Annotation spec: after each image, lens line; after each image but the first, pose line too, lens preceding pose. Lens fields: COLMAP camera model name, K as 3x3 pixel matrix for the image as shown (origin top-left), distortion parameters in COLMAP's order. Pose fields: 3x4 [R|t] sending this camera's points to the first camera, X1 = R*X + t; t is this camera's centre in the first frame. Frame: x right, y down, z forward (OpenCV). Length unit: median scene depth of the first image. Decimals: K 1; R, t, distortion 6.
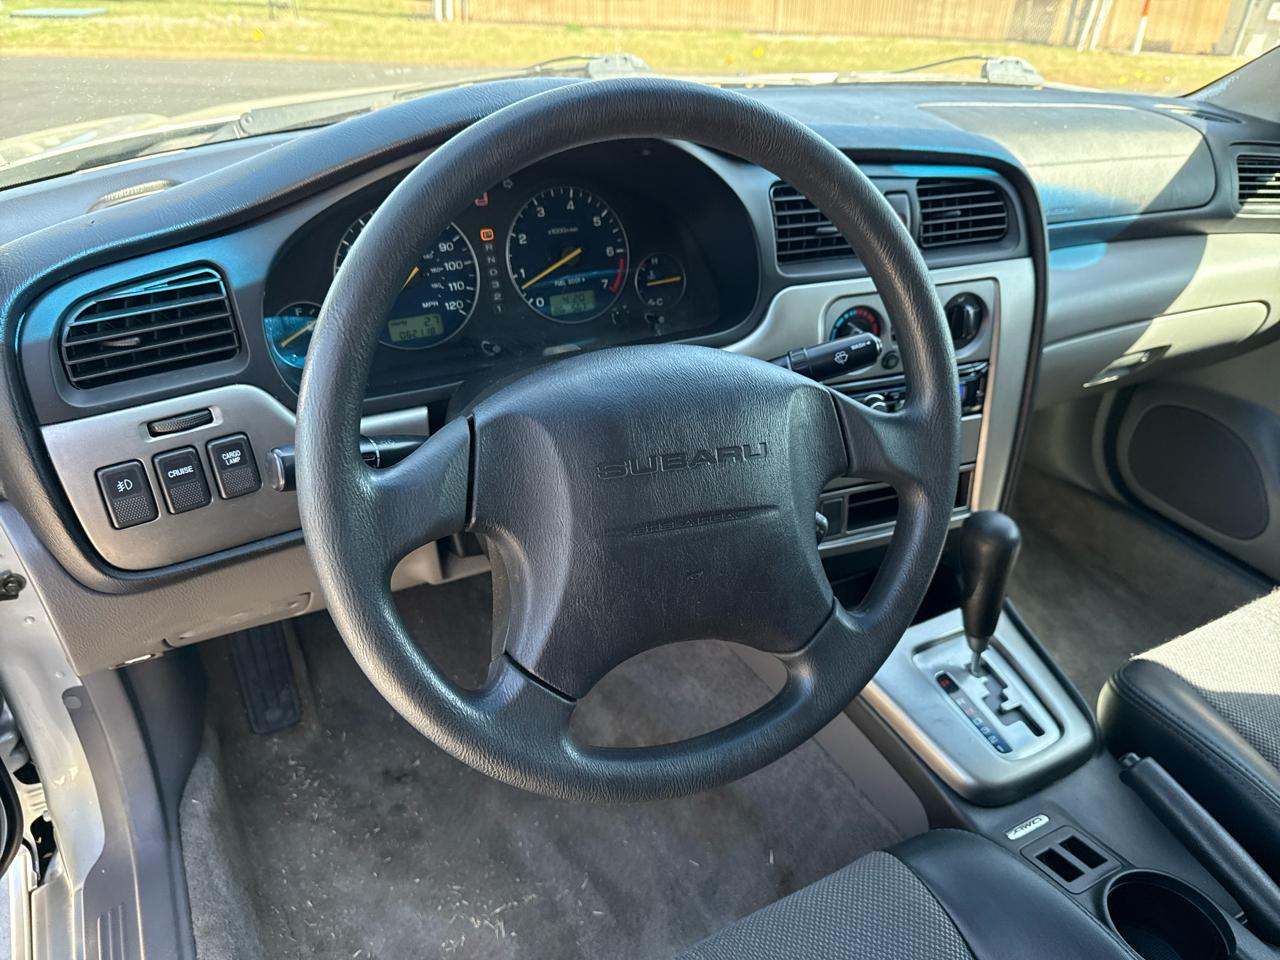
lens RADIAL K [[941.5, 0, 640.0], [0, 941.5, 480.0], [0, 0, 1]] dist [0.042372, -0.072857]
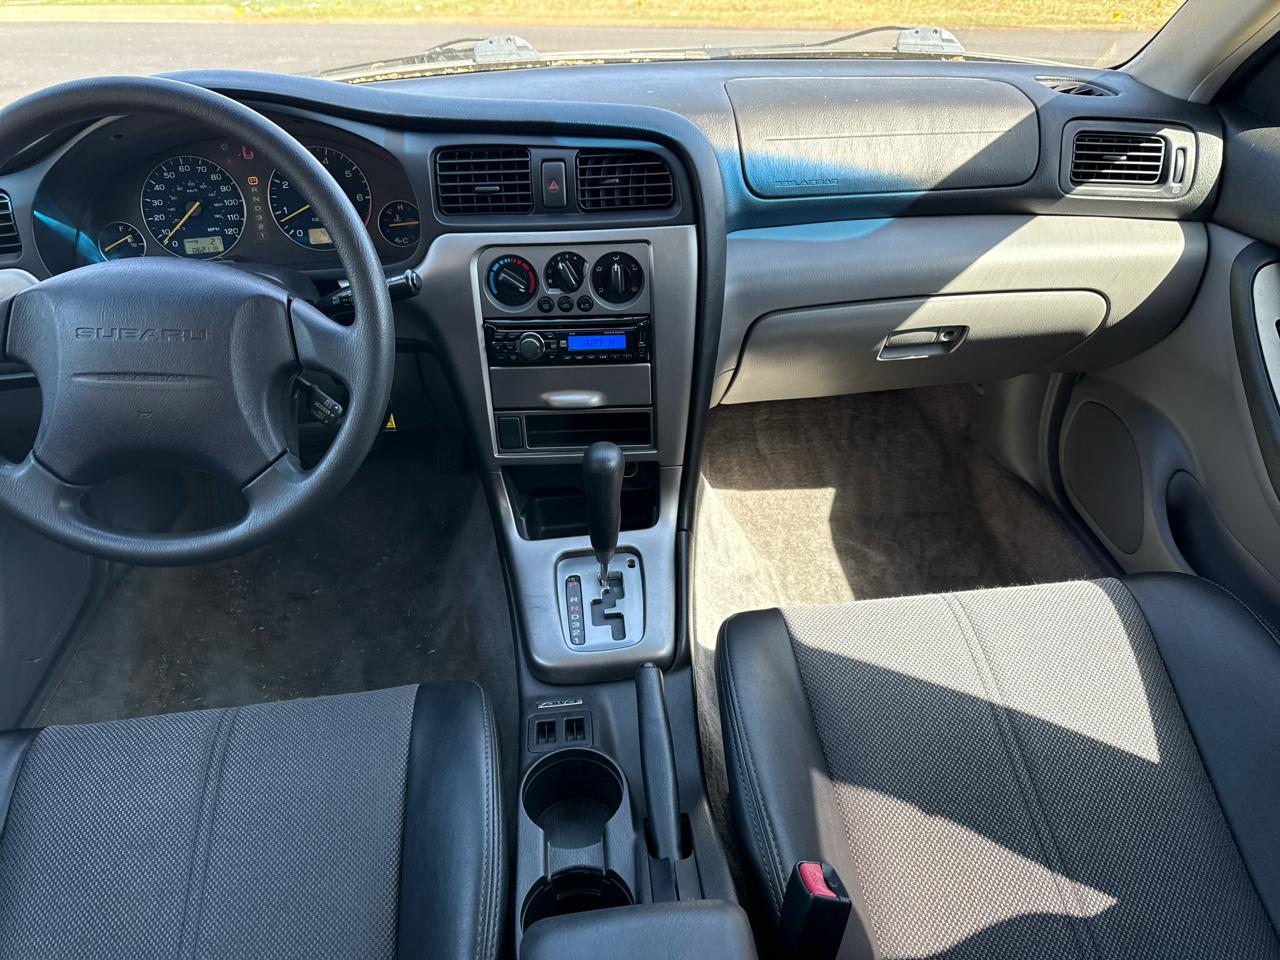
lens RADIAL K [[896.9, 0, 640.0], [0, 896.9, 480.0], [0, 0, 1]] dist [0.045727, -0.058142]
pose [[0.915336, 0.162567, -0.368419, 0.660225], [-0.141981, 0.986424, 0.082513, -0.014492], [0.376831, -0.023219, 0.925991, -0.007090]]
